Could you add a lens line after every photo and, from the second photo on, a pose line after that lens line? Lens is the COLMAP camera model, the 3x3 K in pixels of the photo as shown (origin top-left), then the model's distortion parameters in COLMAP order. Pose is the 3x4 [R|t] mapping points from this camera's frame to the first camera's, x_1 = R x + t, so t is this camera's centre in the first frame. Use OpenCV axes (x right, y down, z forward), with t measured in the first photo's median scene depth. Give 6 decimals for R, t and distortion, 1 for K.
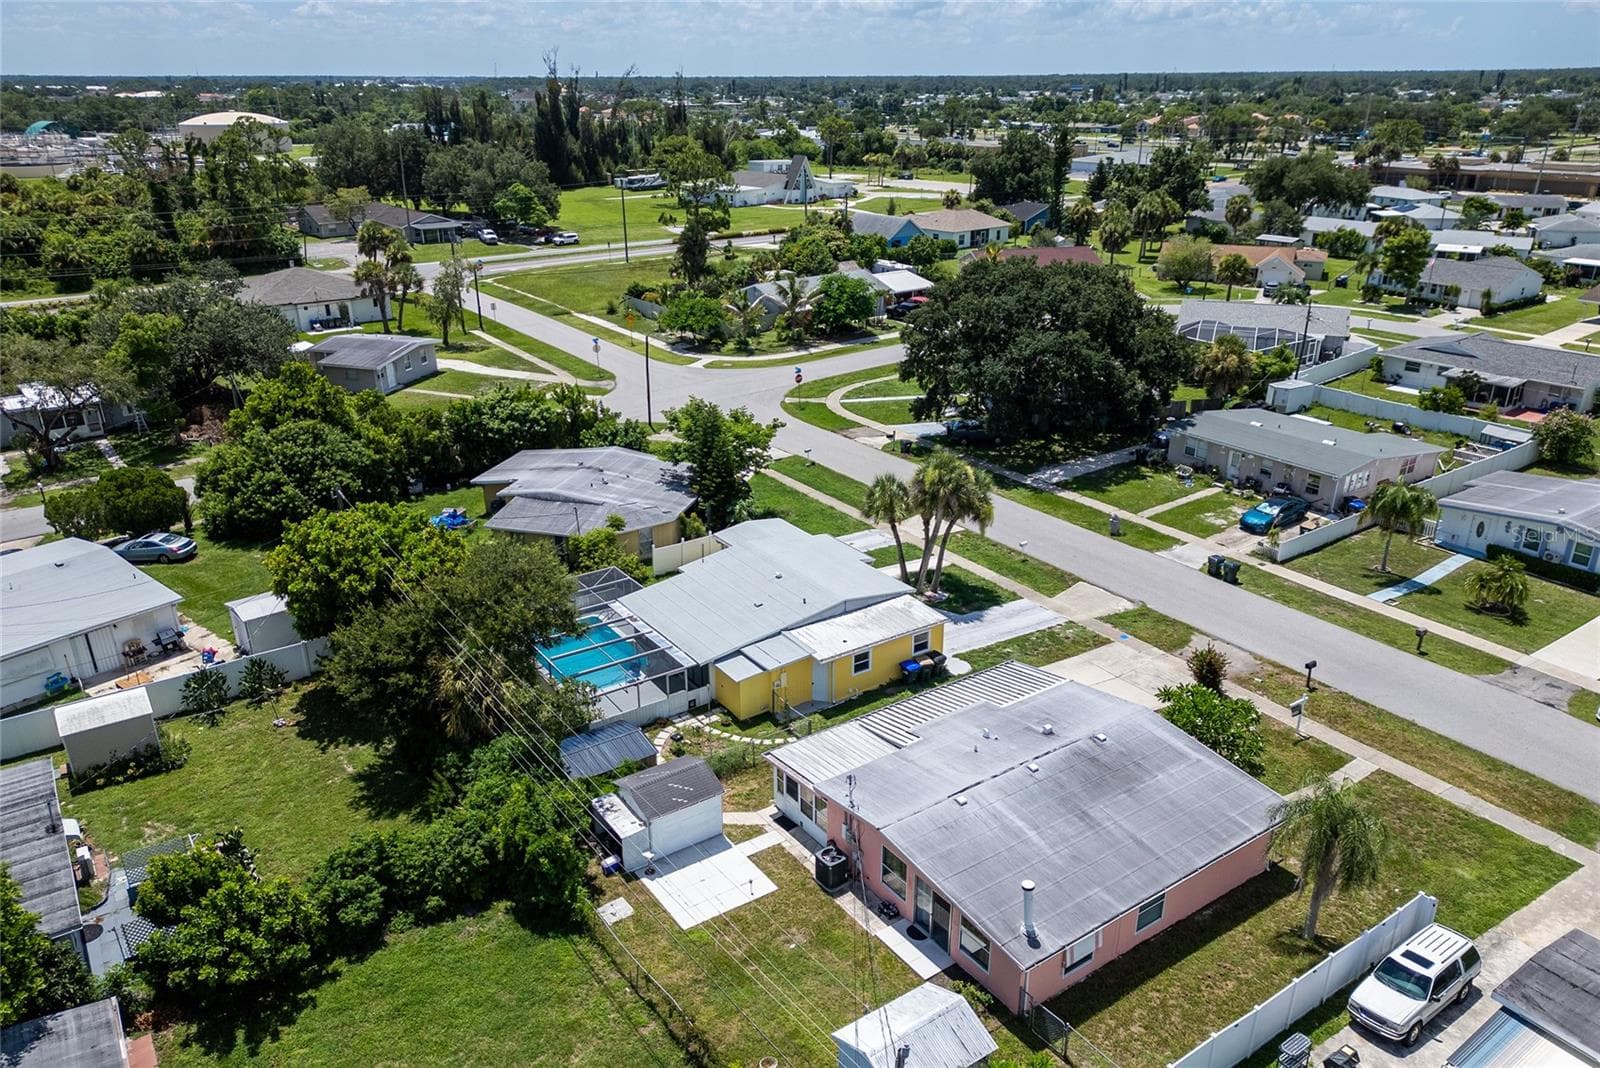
lens RADIAL K [[1117.9, 0, 797.4], [0, 1117.9, 577.6], [0, 0, 1]] dist [0.092180, -0.103158]
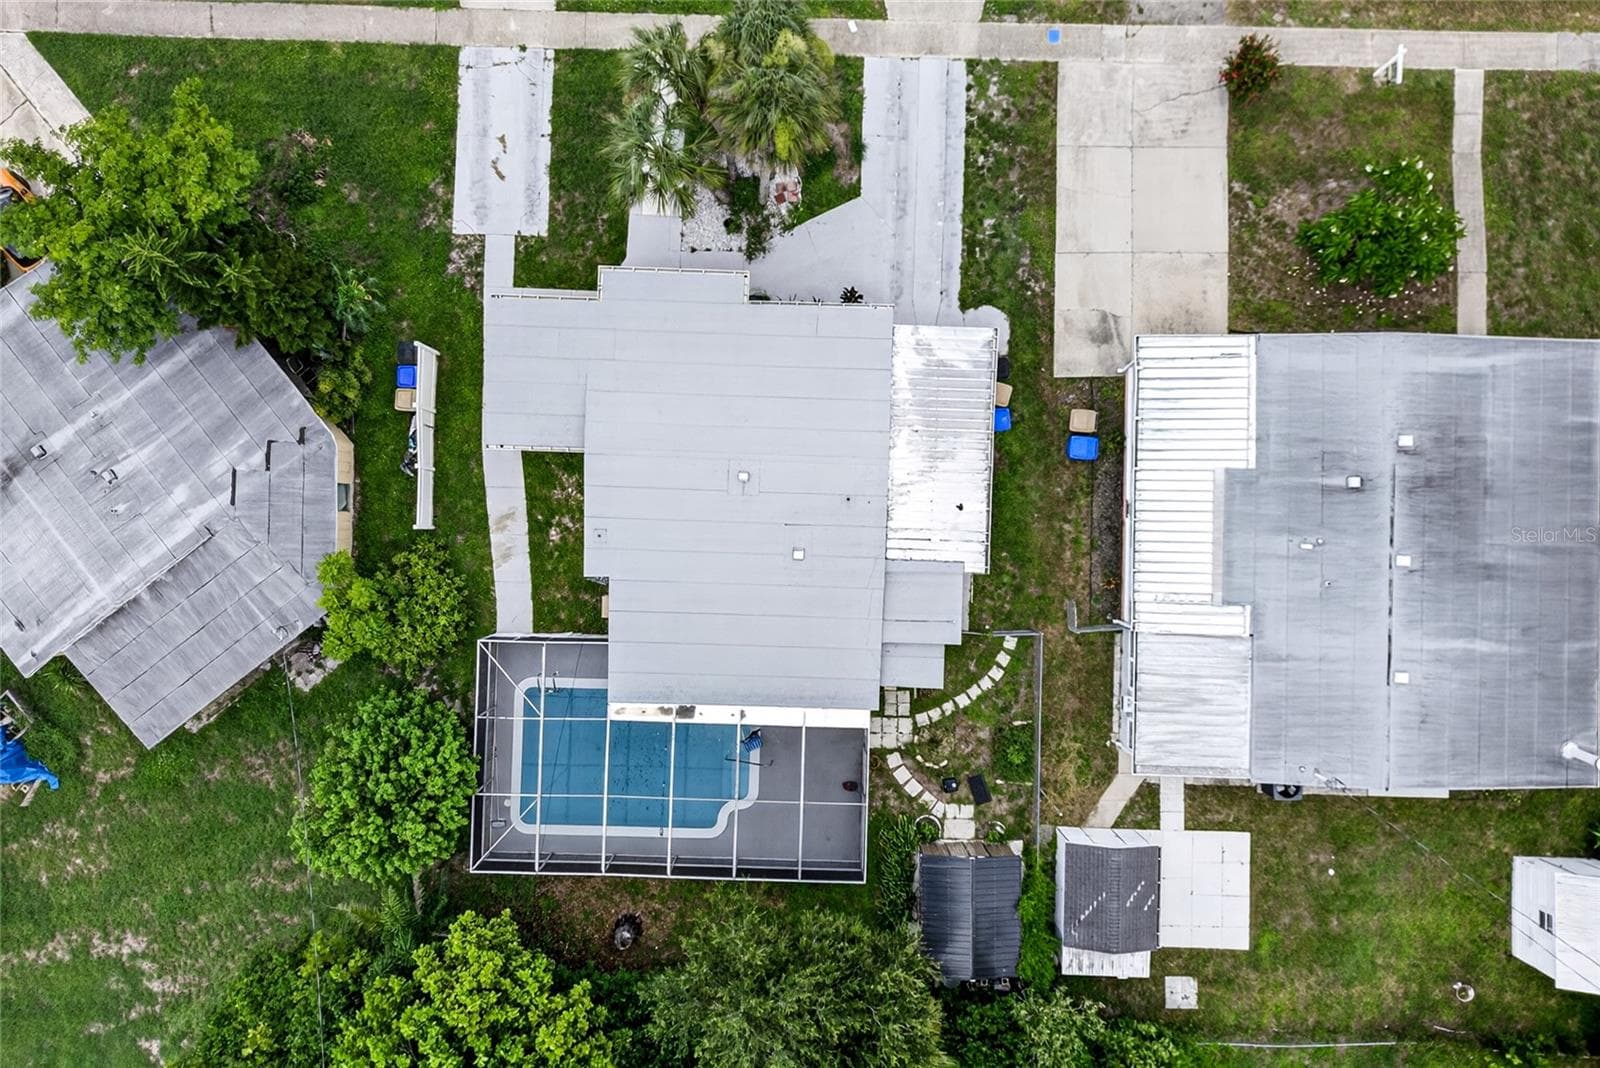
lens RADIAL K [[1146.1, 0, 797.1], [0, 1146.1, 479.6], [0, 0, 1]] dist [0.033471, -0.002655]
pose [[0.584283, -0.811510, 0.008075, -0.004928], [0.330421, 0.246966, 0.910950, -0.496071], [-0.741240, -0.529584, 0.412438, 0.659126]]
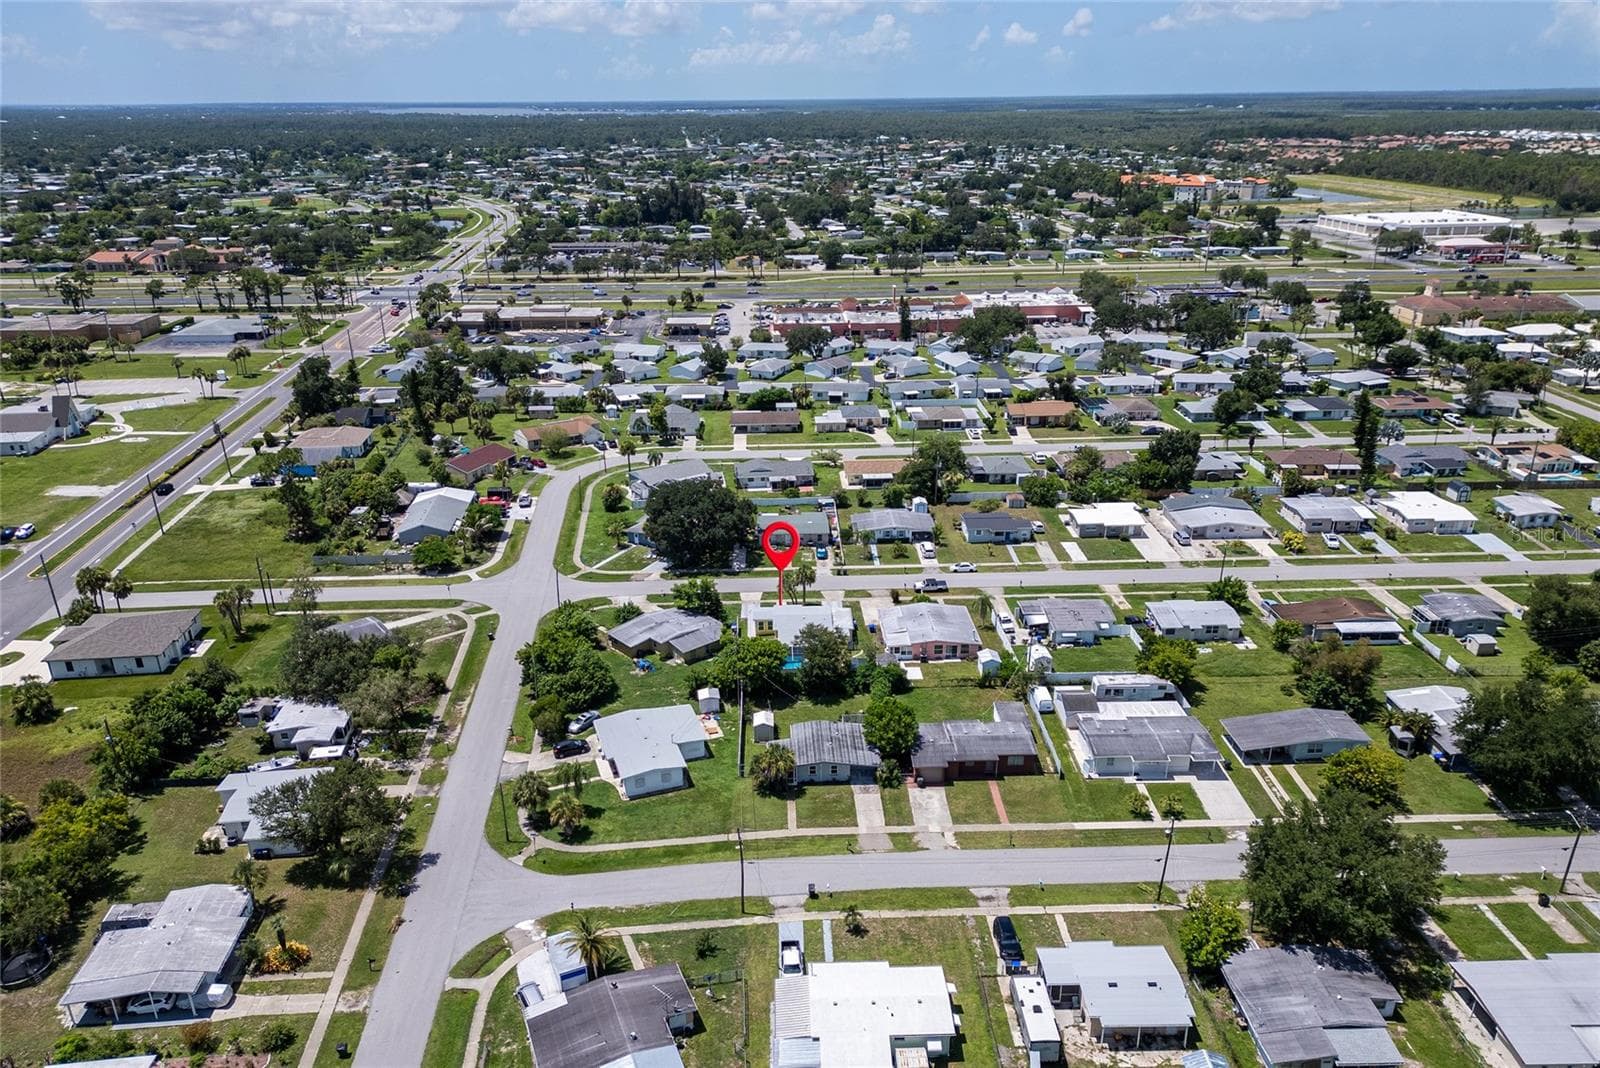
lens RADIAL K [[1117.9, 0, 797.4], [0, 1117.9, 577.6], [0, 0, 1]] dist [0.092180, -0.103158]
pose [[0.539494, -0.332145, 0.773709, -2.144020], [0.349114, 0.924436, 0.153419, -0.525258], [-0.766202, 0.187344, 0.614684, -0.808656]]
